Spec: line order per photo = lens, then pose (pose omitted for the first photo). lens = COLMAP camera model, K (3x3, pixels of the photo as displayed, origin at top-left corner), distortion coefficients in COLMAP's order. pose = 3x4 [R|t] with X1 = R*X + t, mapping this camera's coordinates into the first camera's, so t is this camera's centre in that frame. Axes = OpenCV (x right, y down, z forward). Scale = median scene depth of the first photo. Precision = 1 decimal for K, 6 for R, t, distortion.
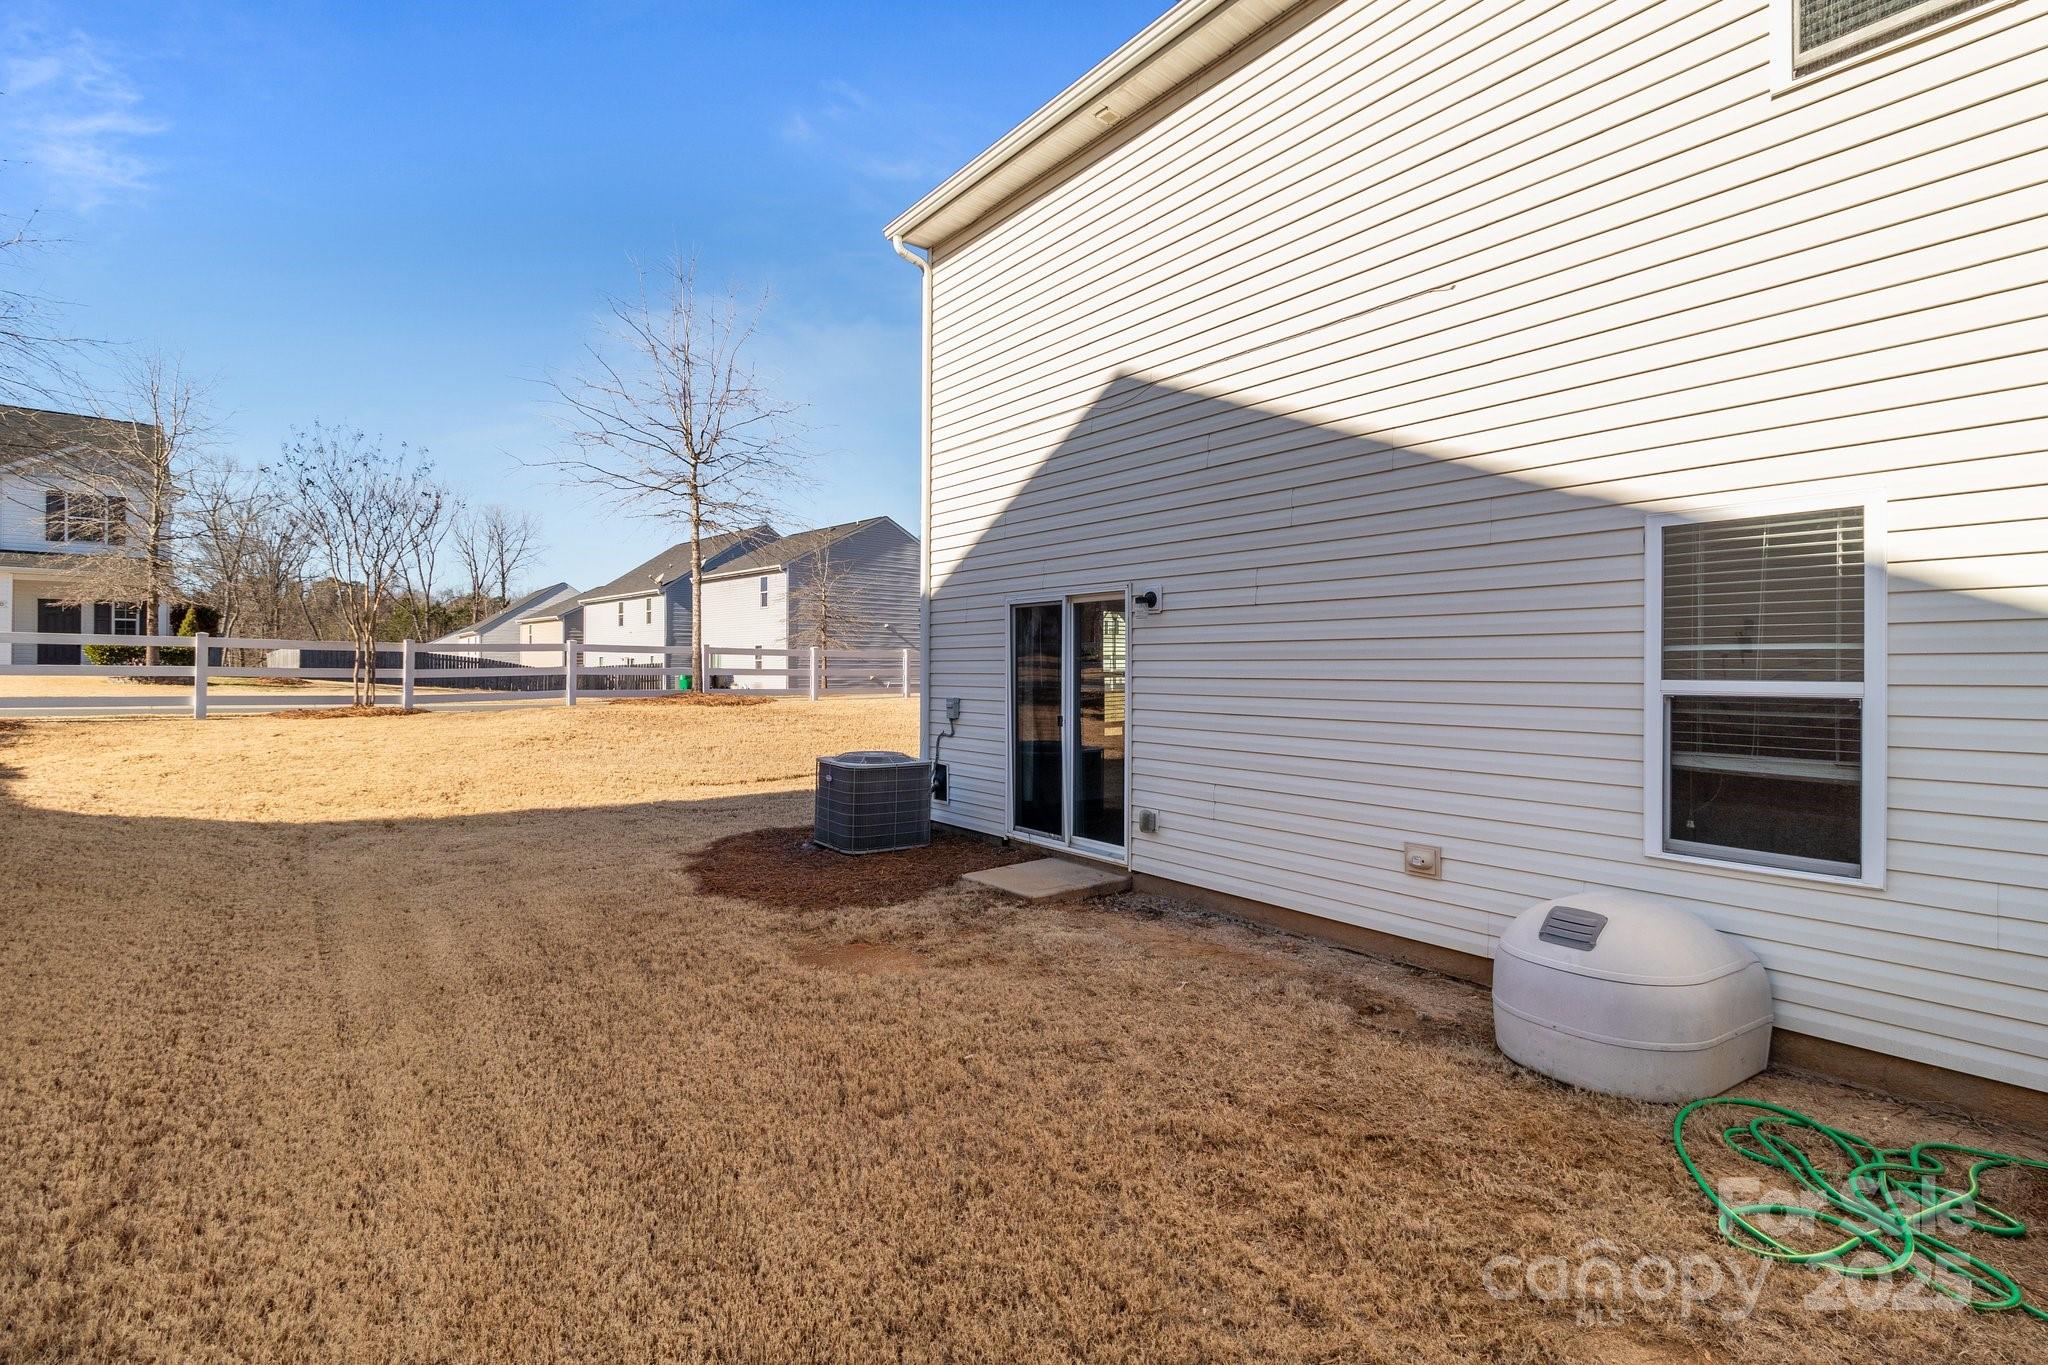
lens RADIAL K [[931.1, 0, 1047.3], [0, 931.1, 671.5], [0, 0, 1]] dist [-0.001085, -0.000251]
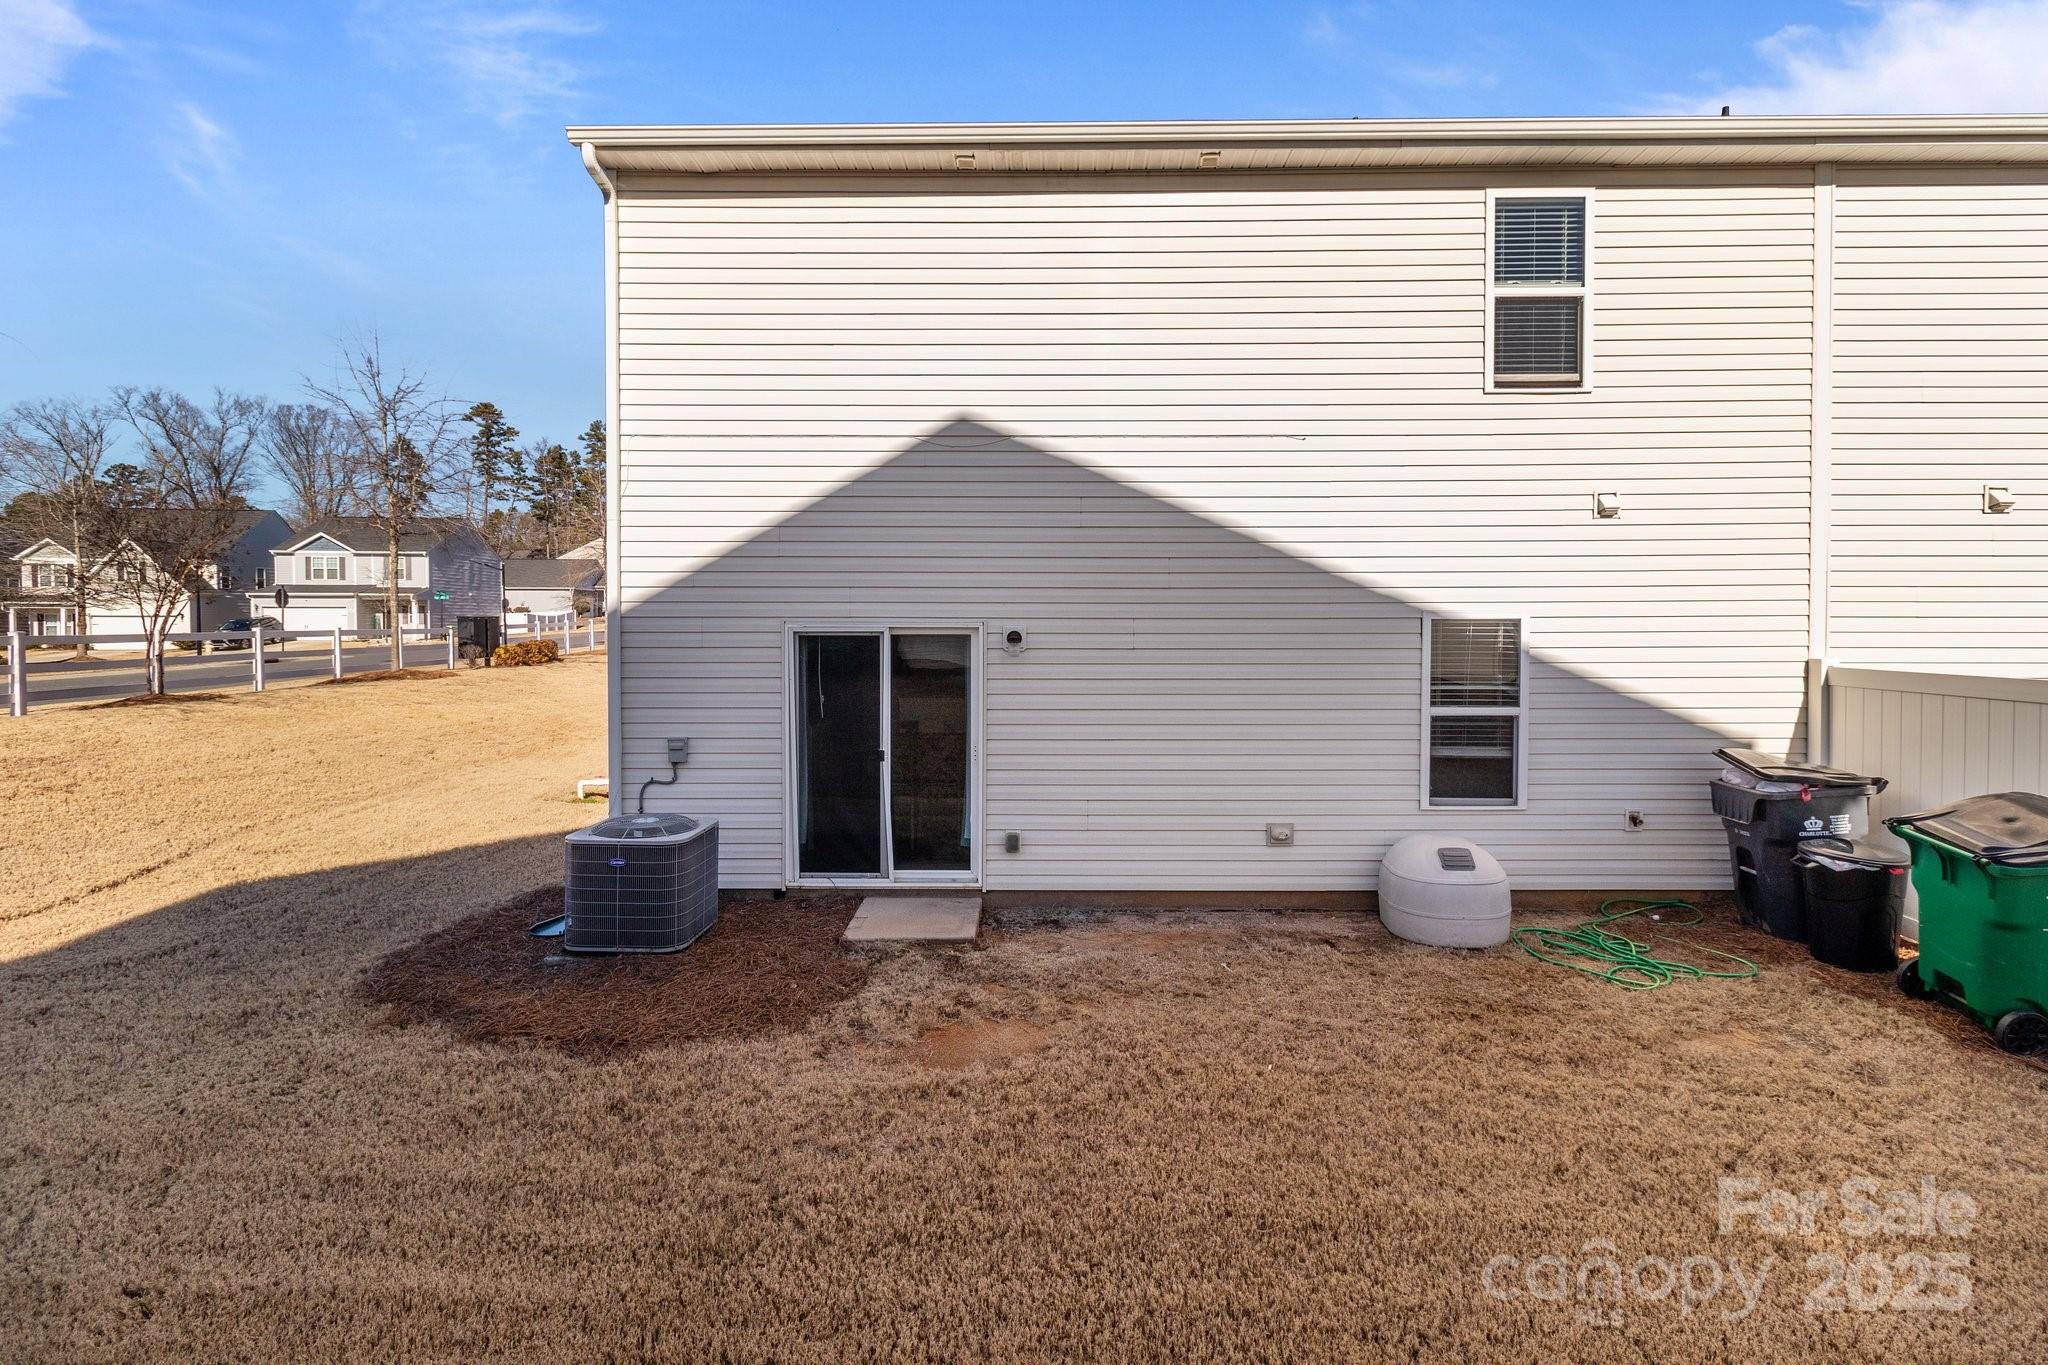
lens RADIAL K [[942.0, 0, 1045.4], [0, 942.0, 647.7], [0, 0, 1]] dist [0.000516, 0.000320]
pose [[0.630494, -0.026961, 0.775726, -0.541896], [0.005734, 0.999531, 0.030080, -0.074762], [-0.776173, -0.014517, 0.630353, 0.212796]]
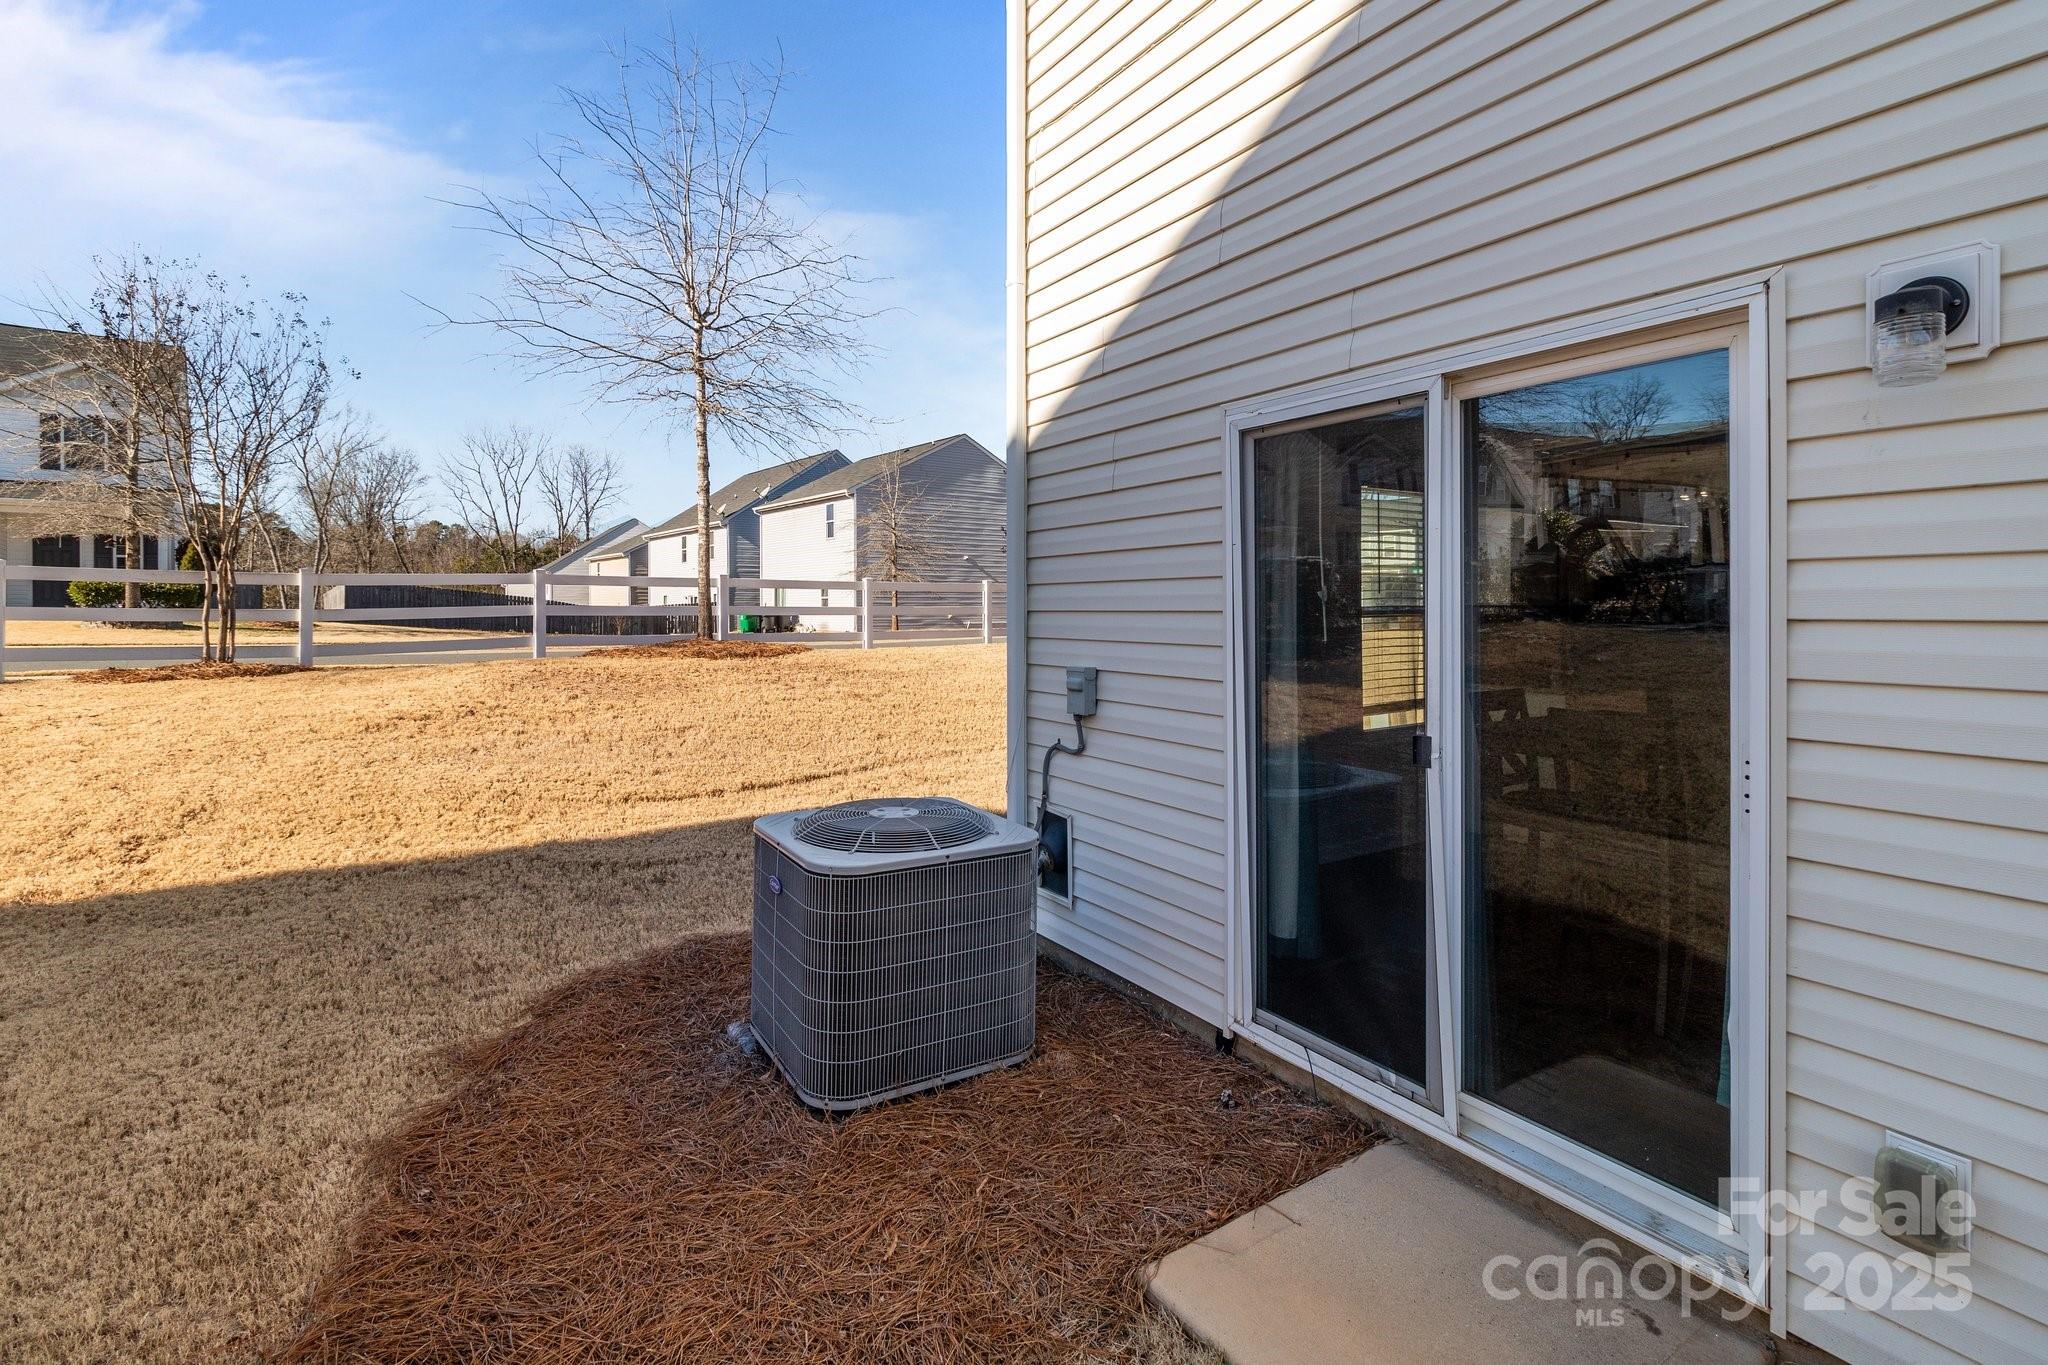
lens RADIAL K [[959.2, 0, 1053.1], [0, 959.2, 611.4], [0, 0, 1]] dist [-0.002145, 0.000427]
pose [[0.996406, -0.005790, -0.084508, -0.076269], [0.006022, 0.999979, 0.002490, 0.001011], [0.084492, -0.002990, 0.996420, 0.547980]]
